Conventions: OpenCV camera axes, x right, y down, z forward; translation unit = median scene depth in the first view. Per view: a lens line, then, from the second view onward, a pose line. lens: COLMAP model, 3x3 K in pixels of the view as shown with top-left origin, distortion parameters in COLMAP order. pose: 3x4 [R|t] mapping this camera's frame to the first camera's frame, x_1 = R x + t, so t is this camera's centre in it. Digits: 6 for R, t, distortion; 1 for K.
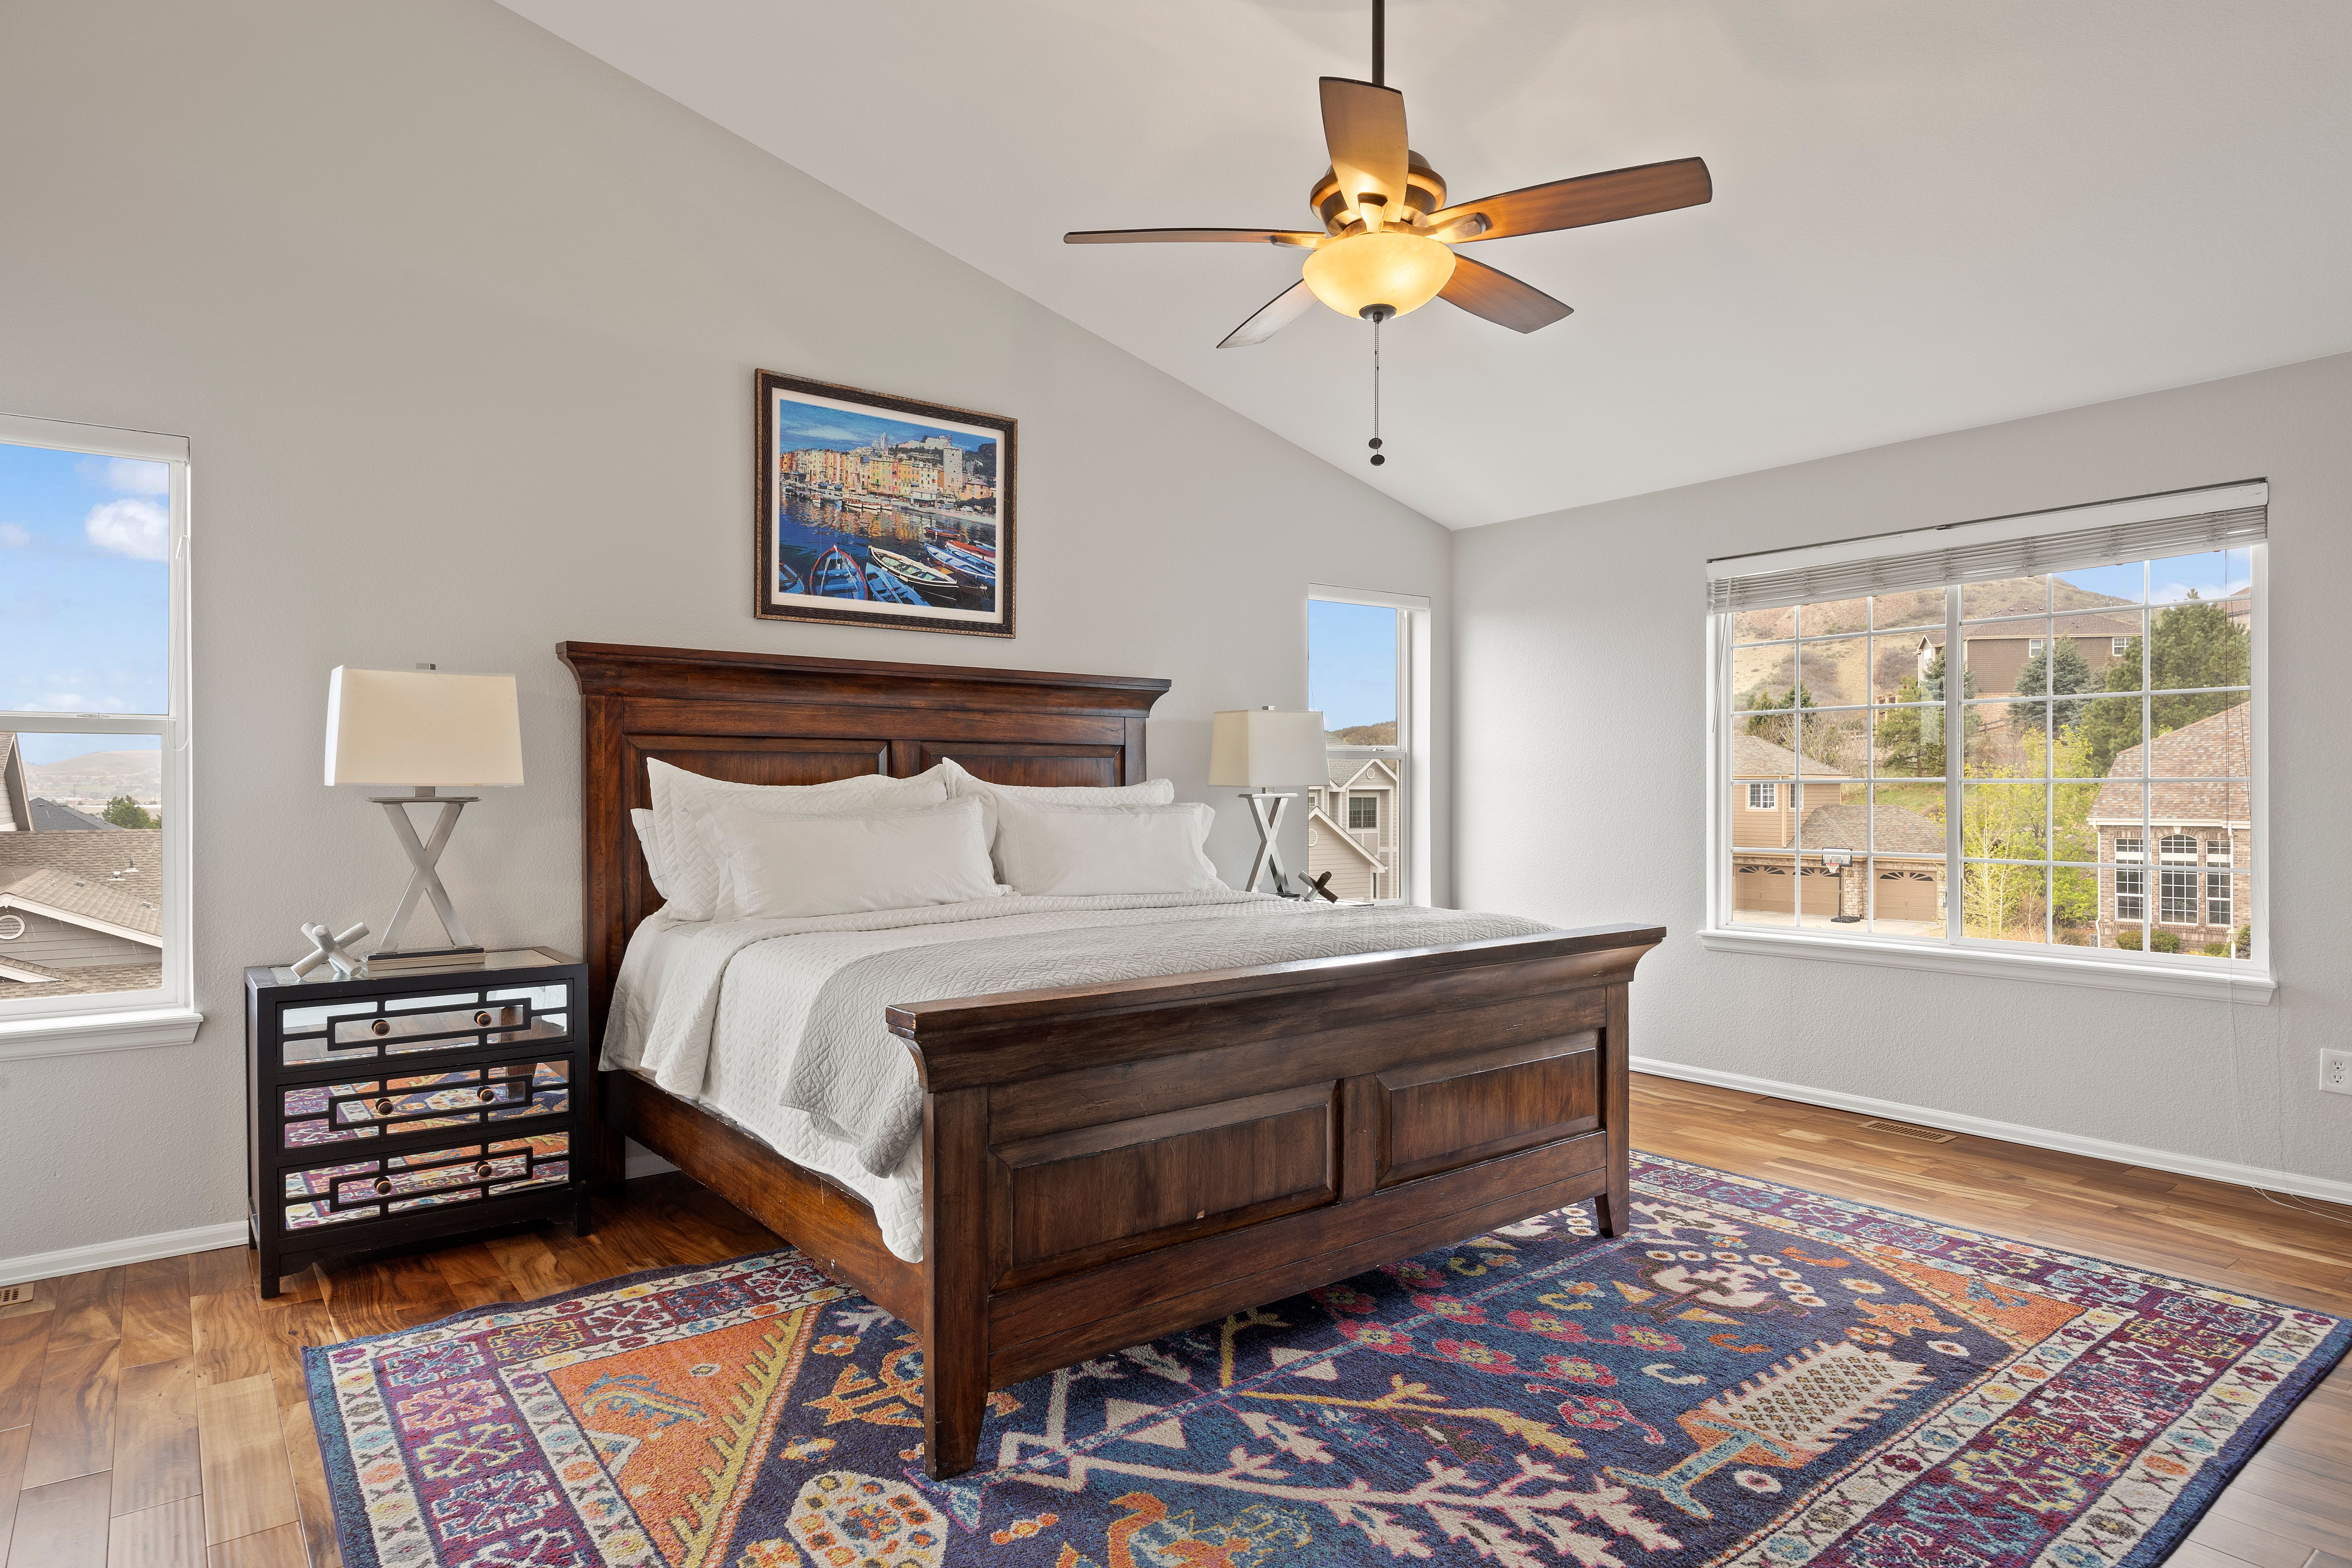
lens RADIAL K [[1338.0, 0, 1188.8], [0, 1338.0, 788.9], [0, 0, 1]] dist [-0.011564, 0.006359]
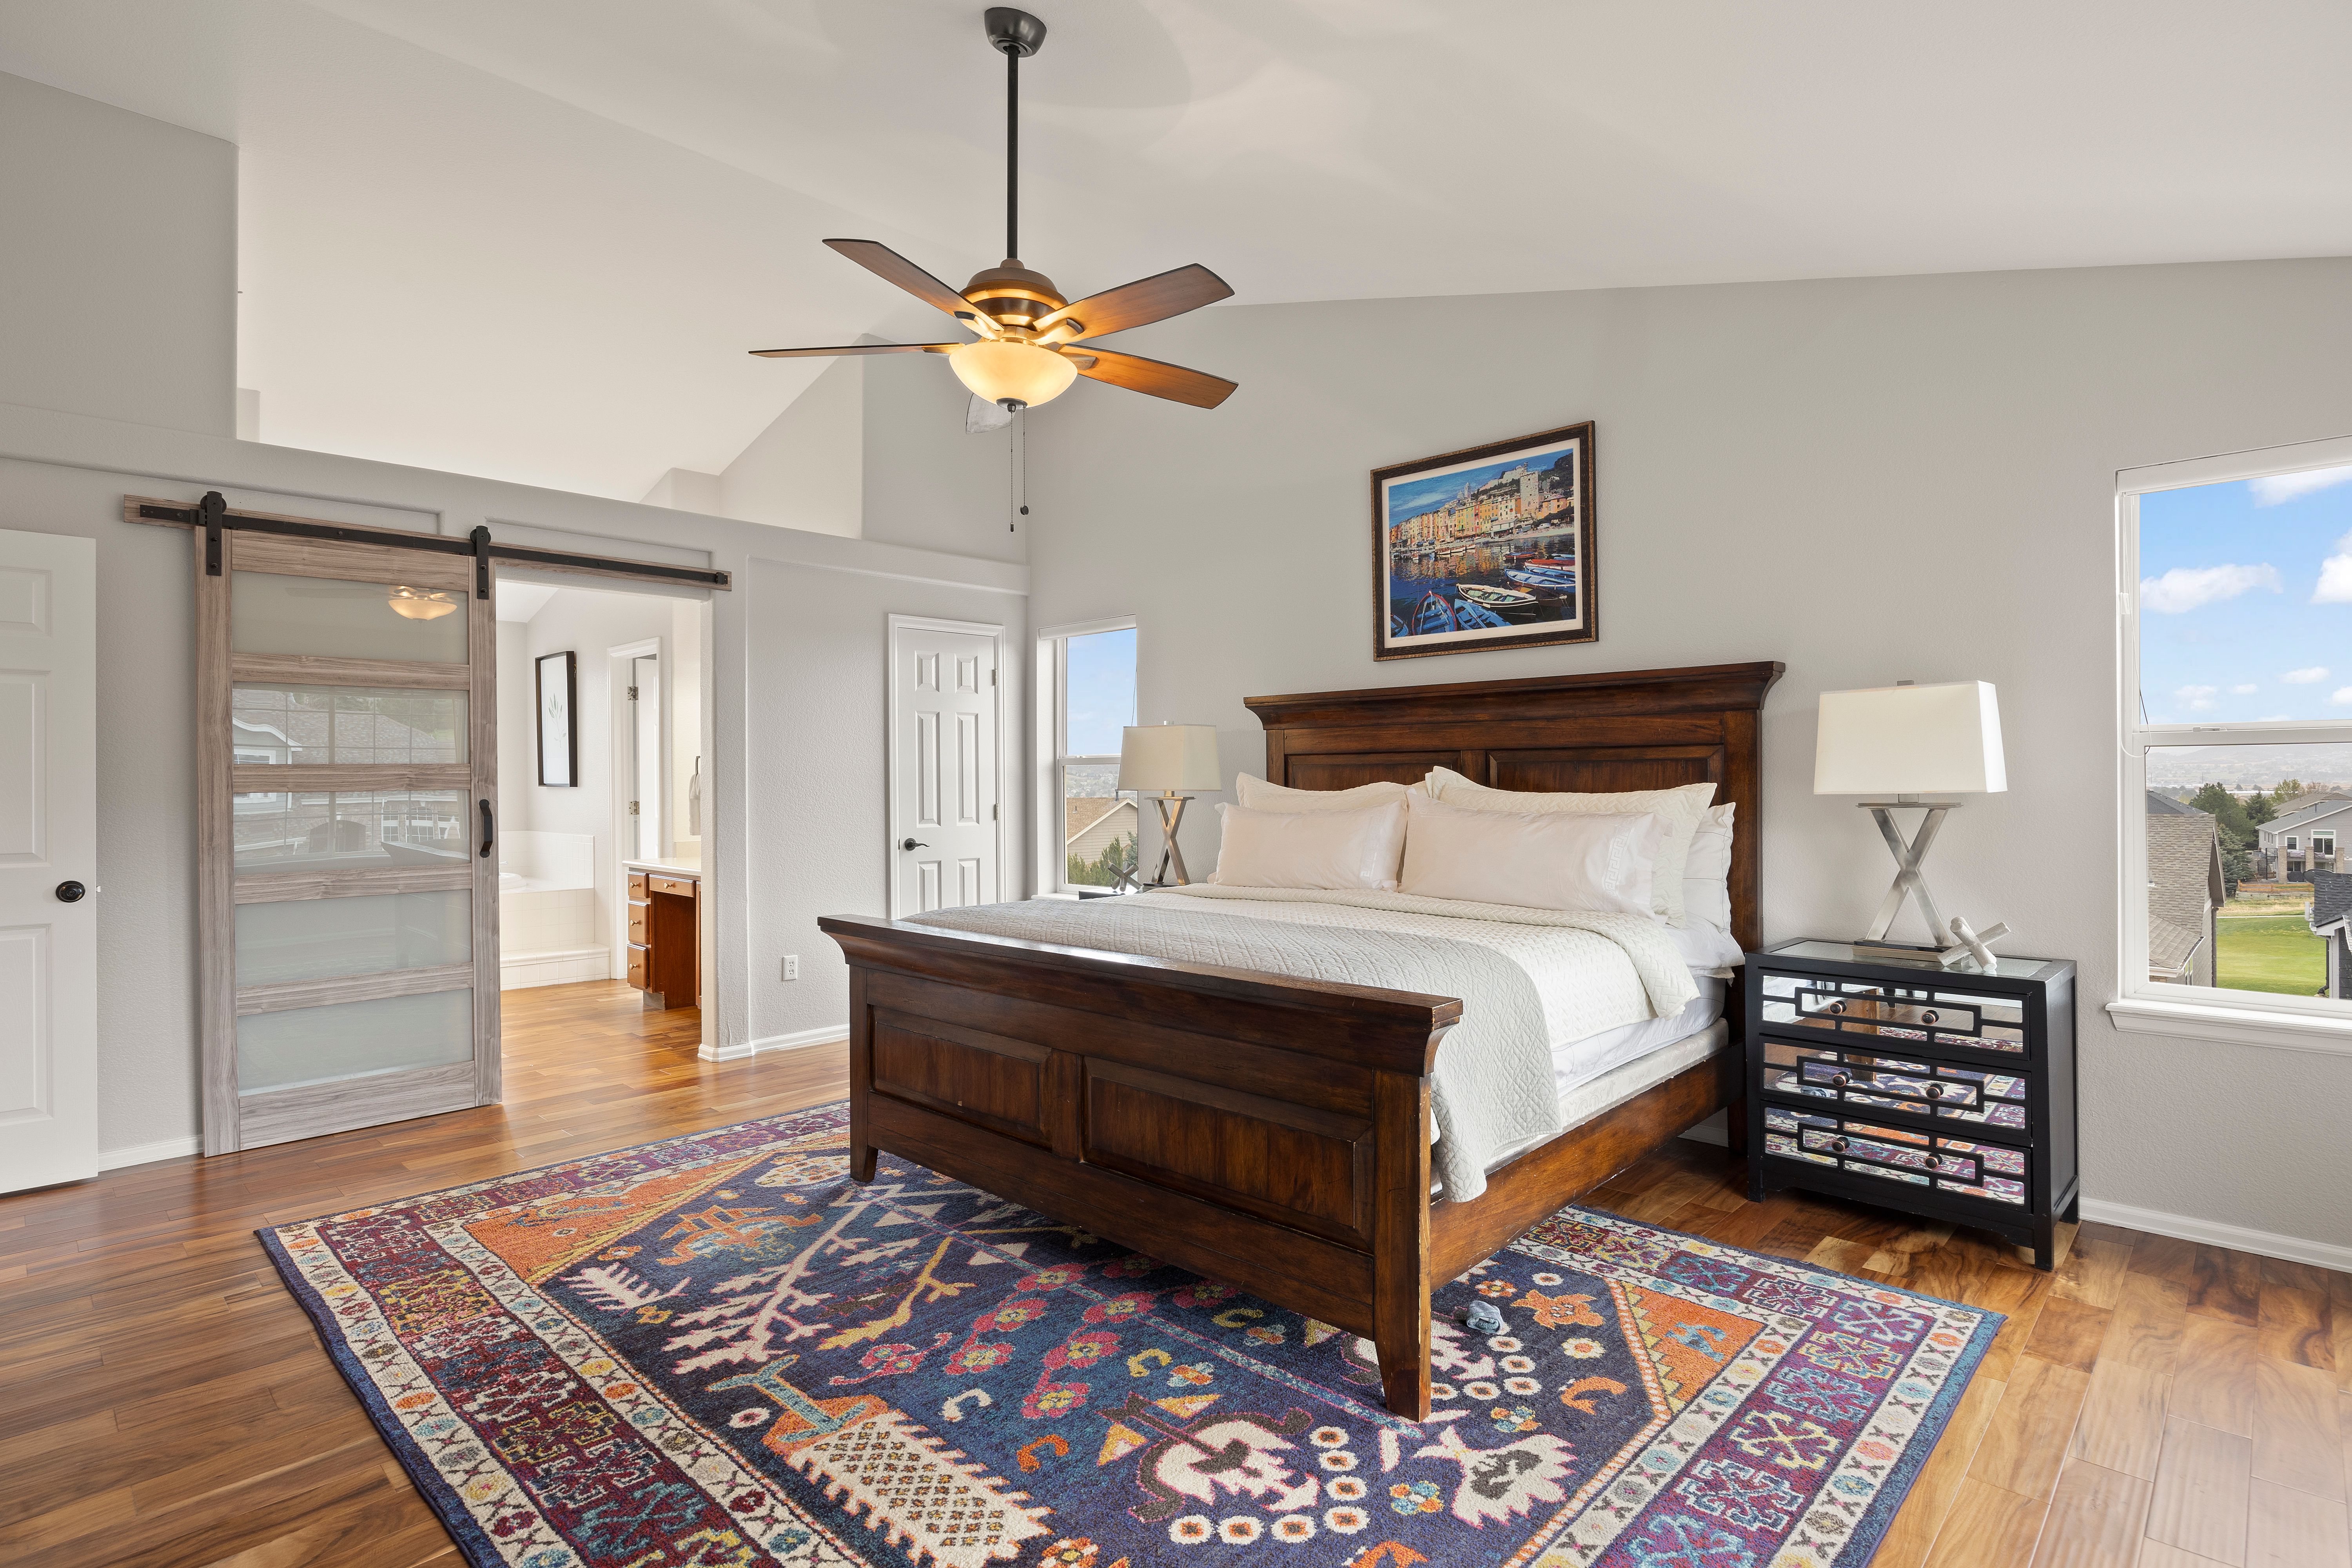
lens RADIAL K [[1177.1, 0, 1143.0], [0, 1177.1, 743.7], [0, 0, 1]] dist [-0.011815, -0.003497]
pose [[0.117453, -0.041443, -0.992213, 0.888925], [-0.006913, 0.999071, -0.042548, 0.002165], [0.993054, 0.011857, 0.117058, 0.740034]]
